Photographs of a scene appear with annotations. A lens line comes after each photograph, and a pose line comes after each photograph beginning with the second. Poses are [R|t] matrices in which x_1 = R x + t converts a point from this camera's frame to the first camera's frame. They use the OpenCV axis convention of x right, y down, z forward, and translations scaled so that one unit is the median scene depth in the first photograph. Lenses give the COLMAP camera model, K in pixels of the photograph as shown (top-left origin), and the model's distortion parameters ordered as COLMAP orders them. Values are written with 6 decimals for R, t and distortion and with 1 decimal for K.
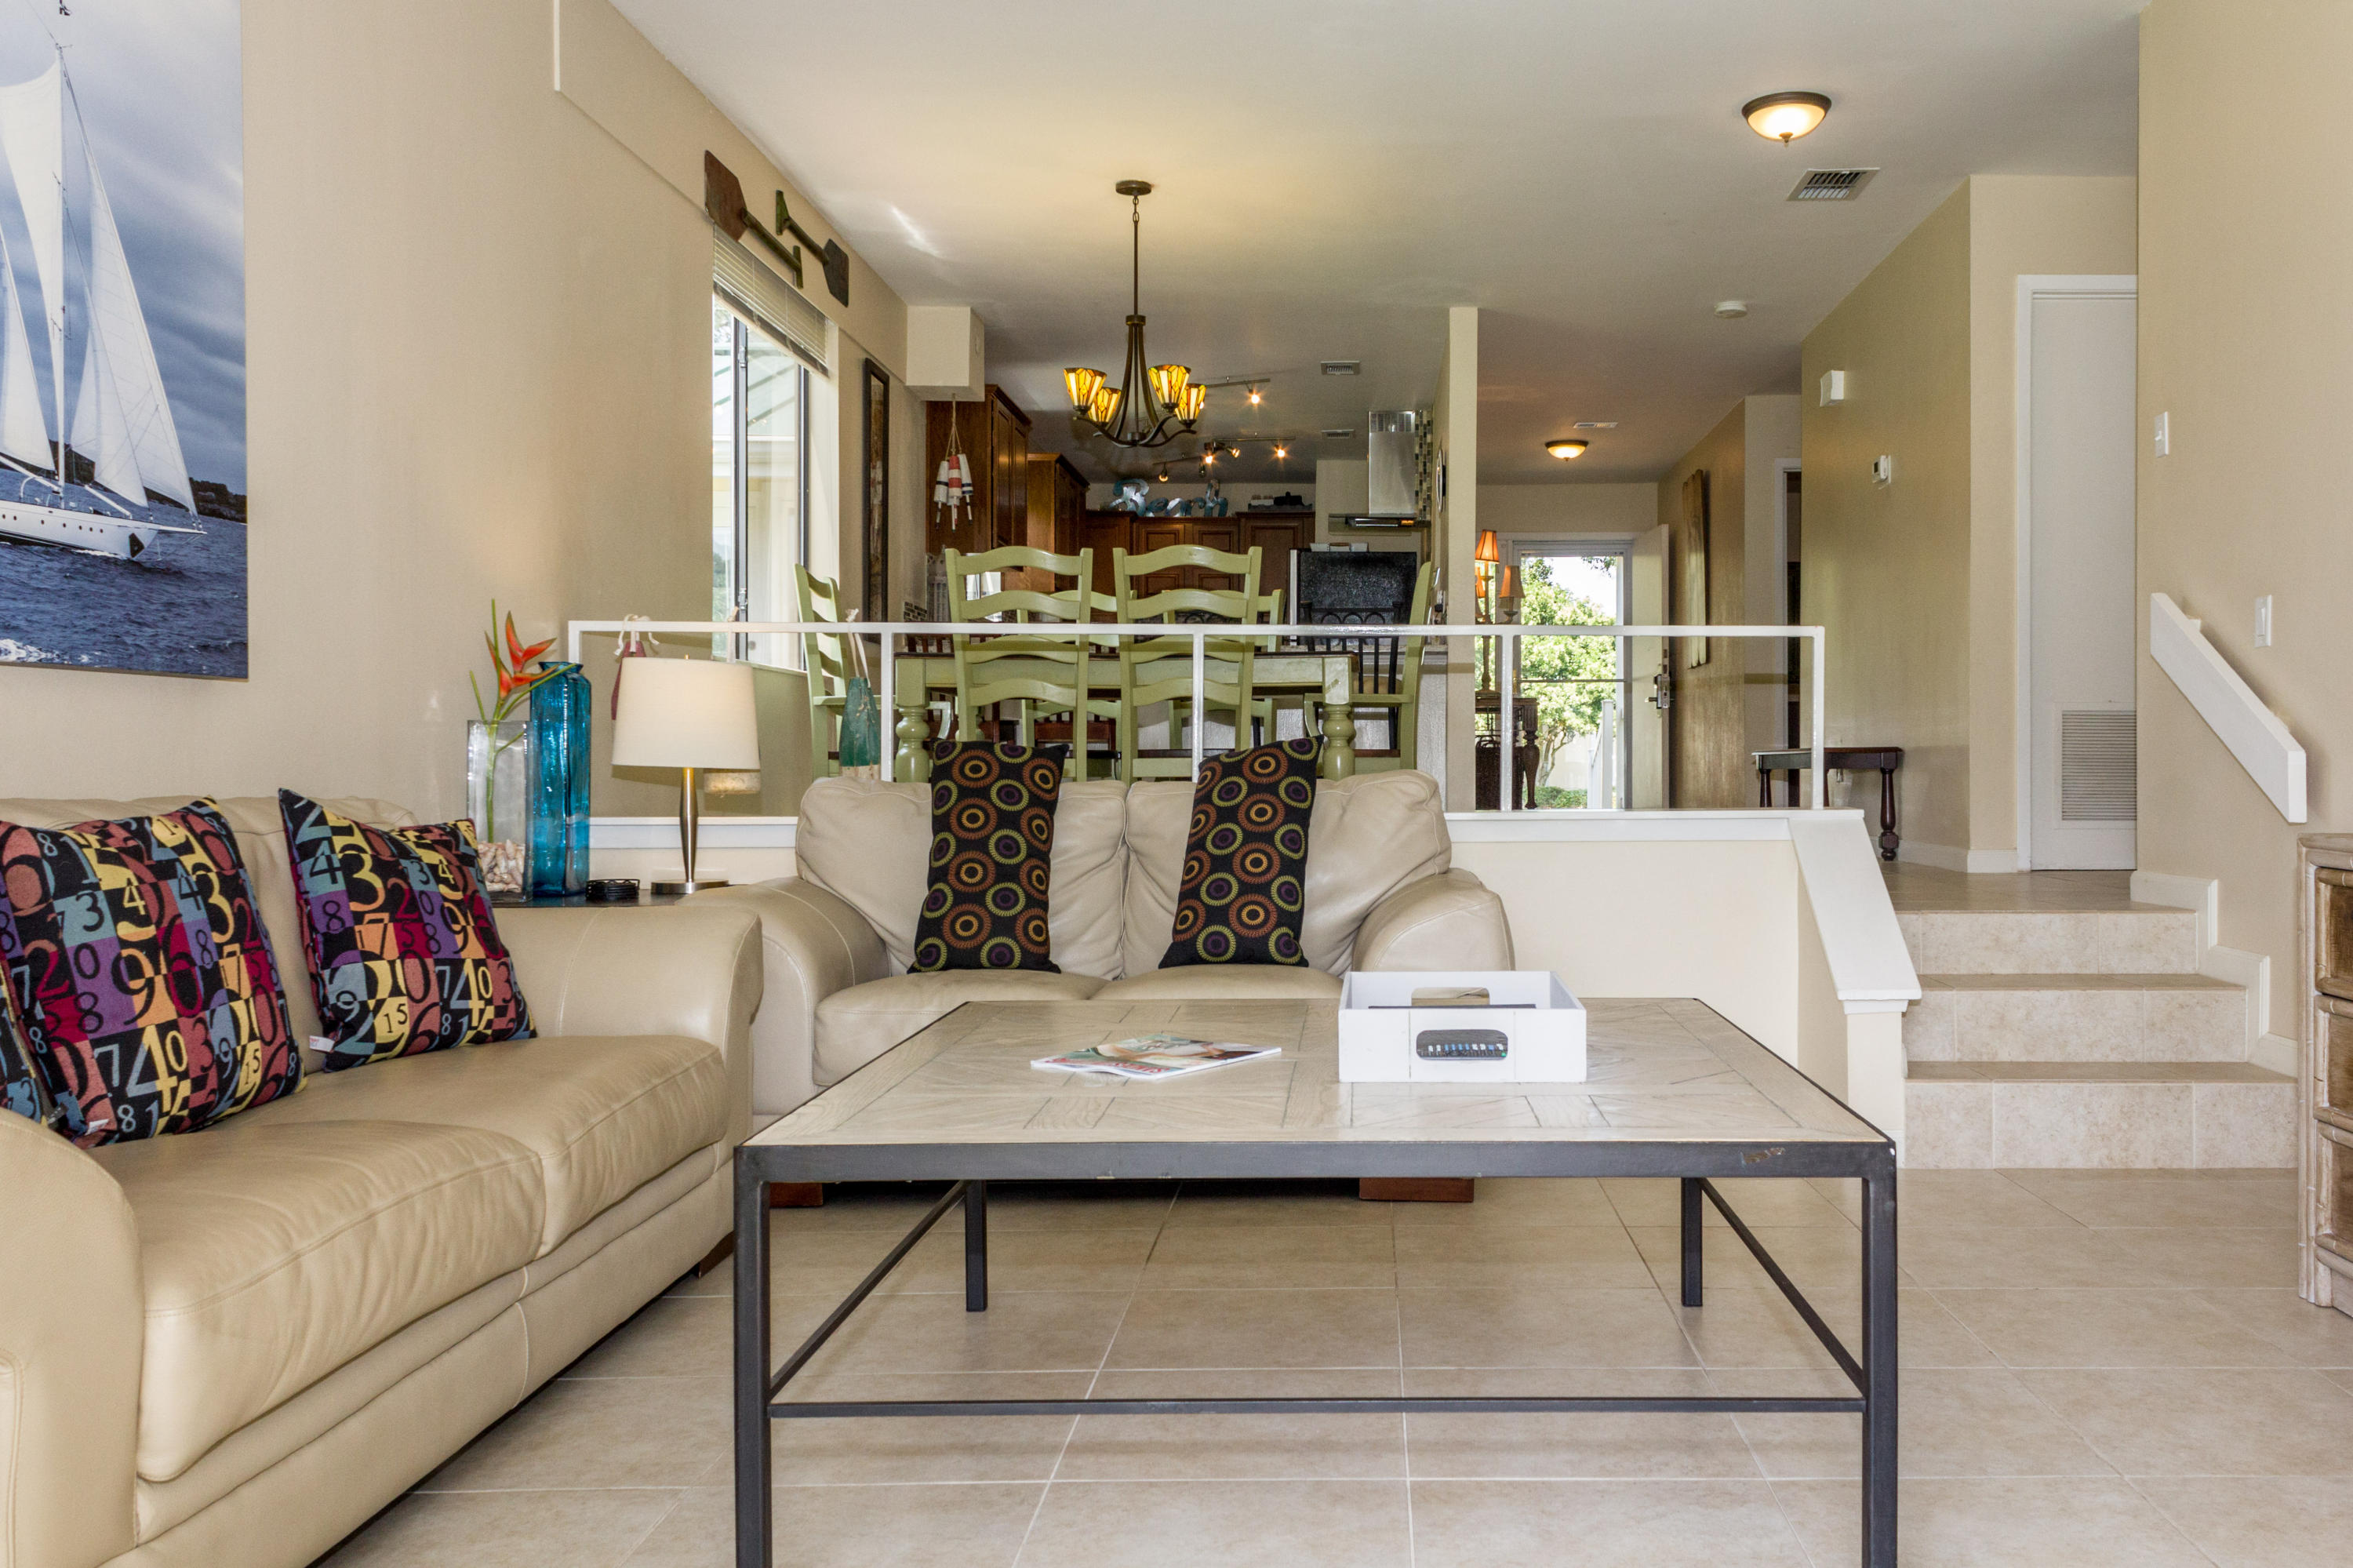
lens RADIAL K [[1972.9, 0, 1176.5], [0, 1972.9, 784.0], [0, 0, 1]] dist [0.010265, 0.008629]
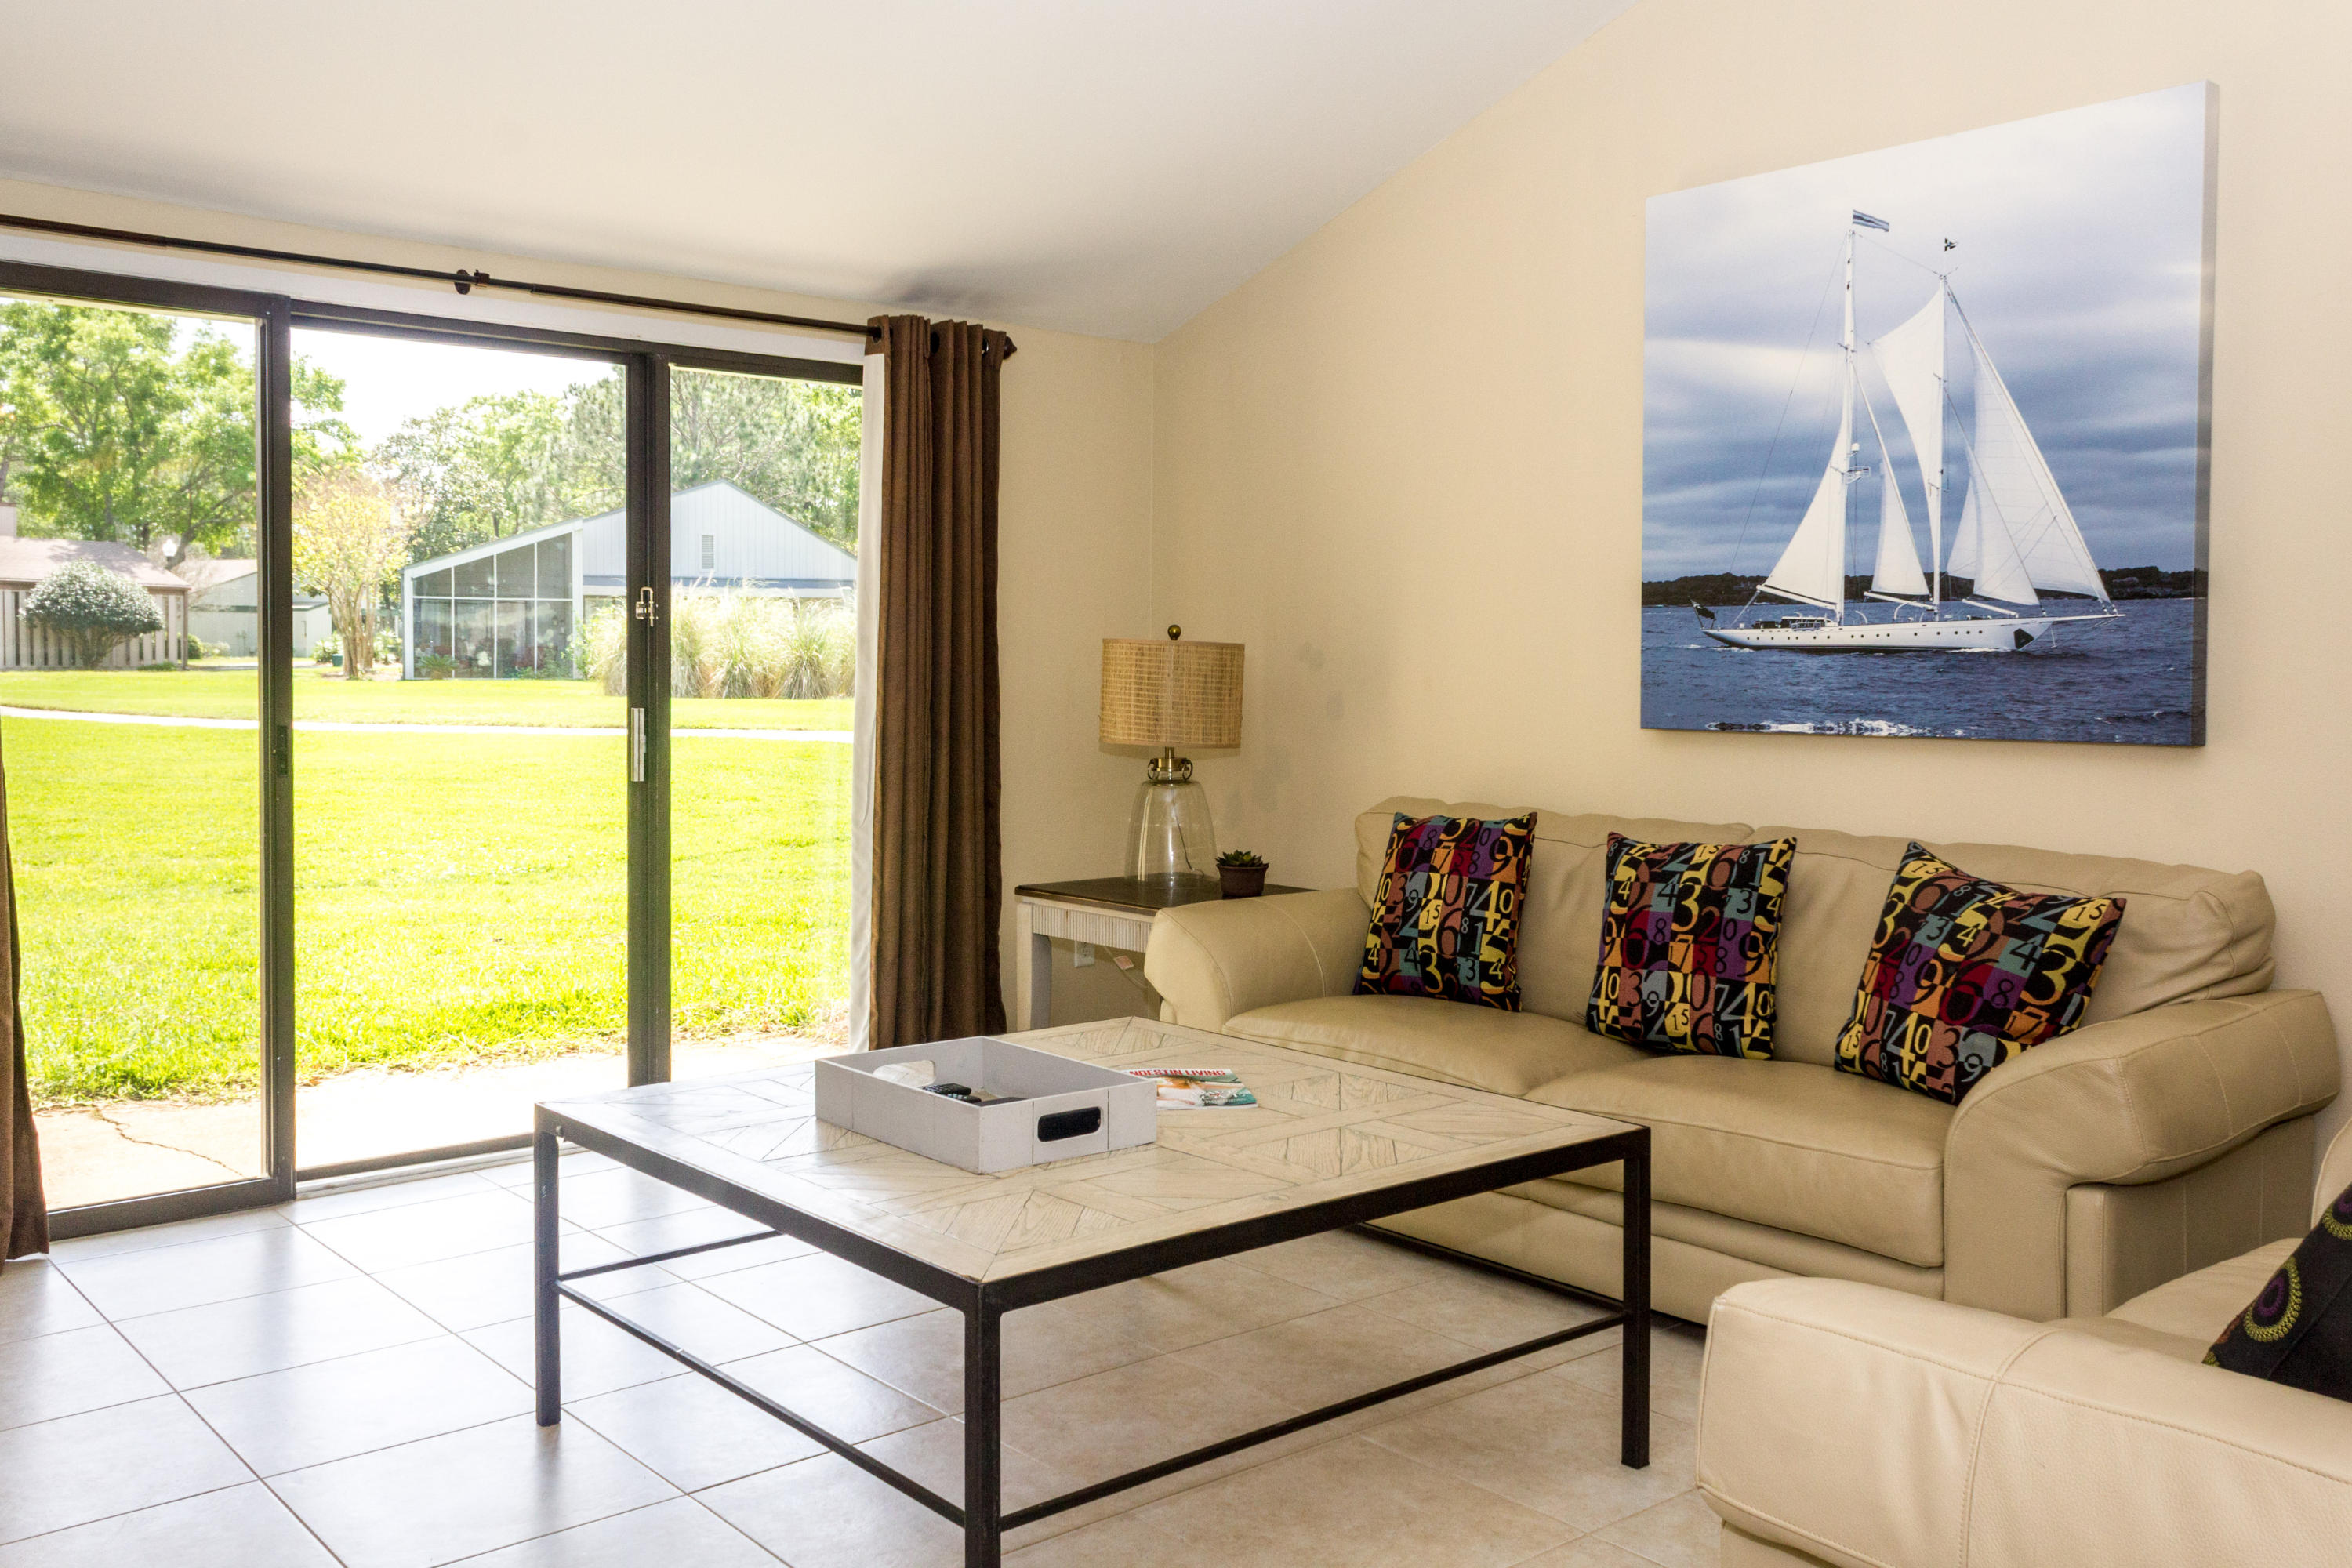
lens RADIAL K [[2030.2, 0, 1217.8], [0, 2030.2, 705.8], [0, 0, 1]] dist [0.028017, -0.006406]
pose [[-0.698431, 0.016313, -0.715491, 0.743067], [-0.010169, 0.999413, 0.032713, -0.118703], [0.715605, 0.030123, -0.697856, 1.571458]]
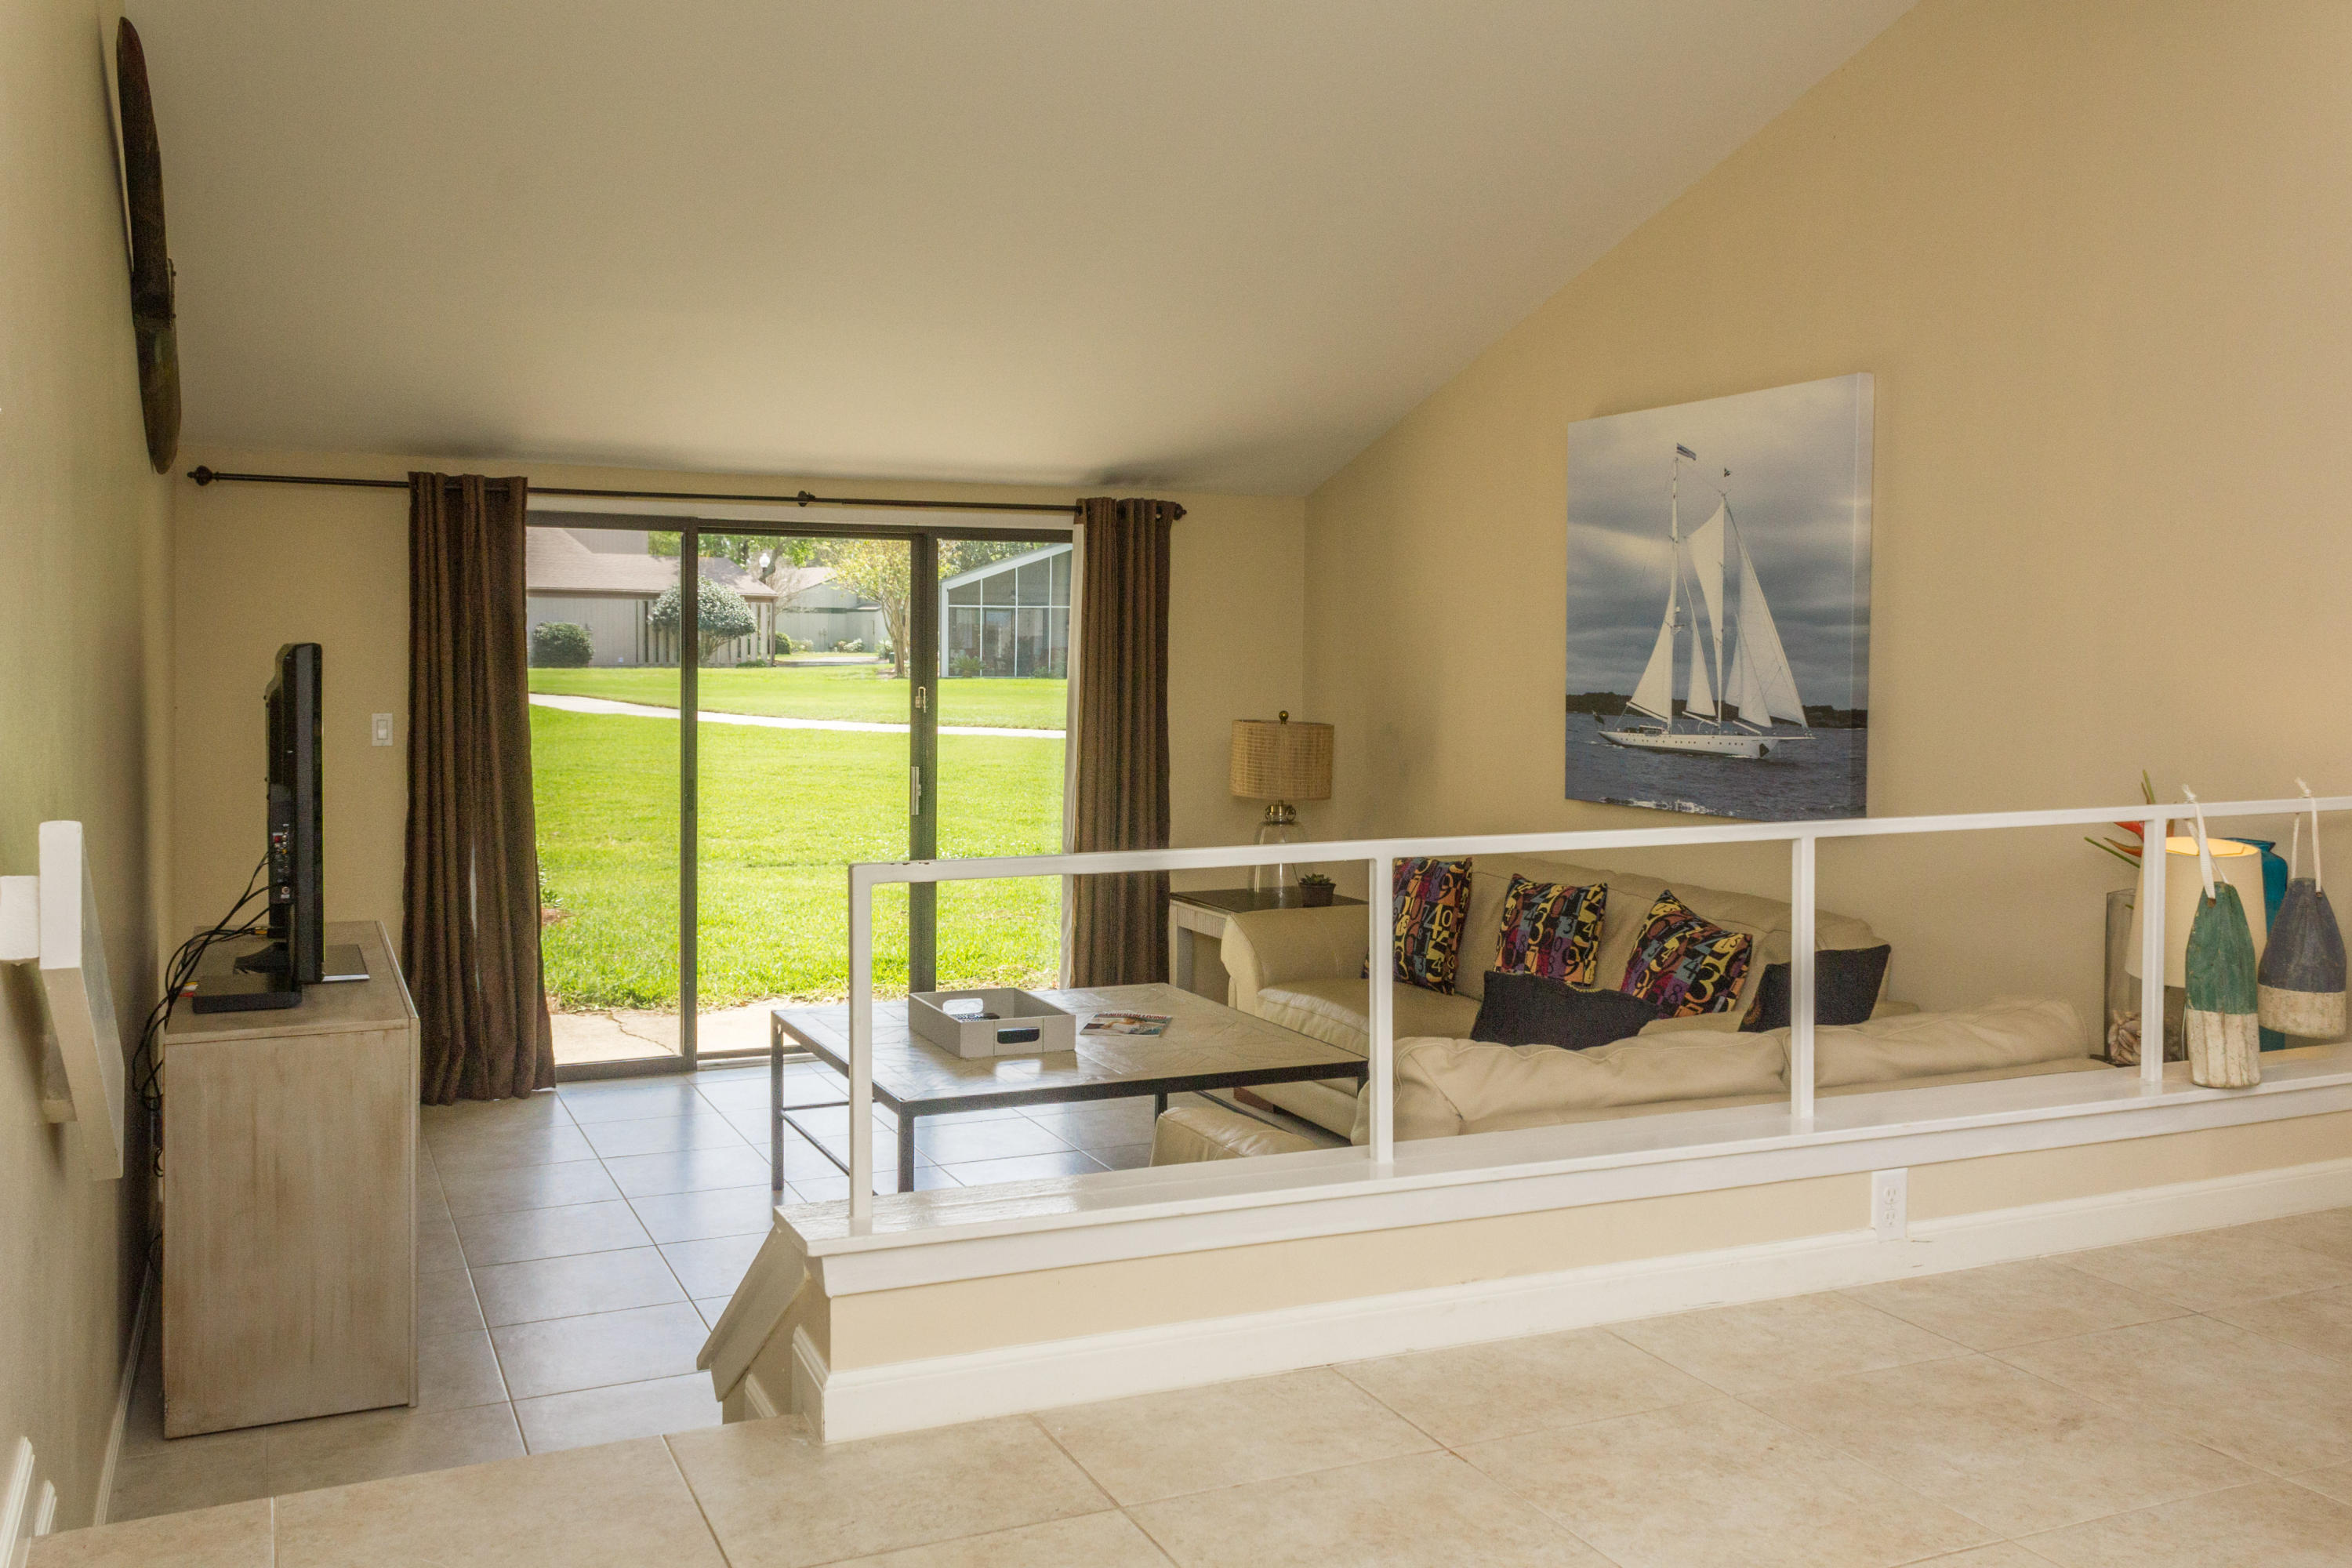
lens RADIAL K [[1957.3, 0, 1166.8], [0, 1957.3, 687.8], [0, 0, 1]] dist [-0.000319, -0.002673]
pose [[-0.865950, 0.004343, -0.500112, 0.822752], [-0.012290, 0.999476, 0.029959, -0.228119], [0.499980, 0.032089, -0.865442, 2.303833]]
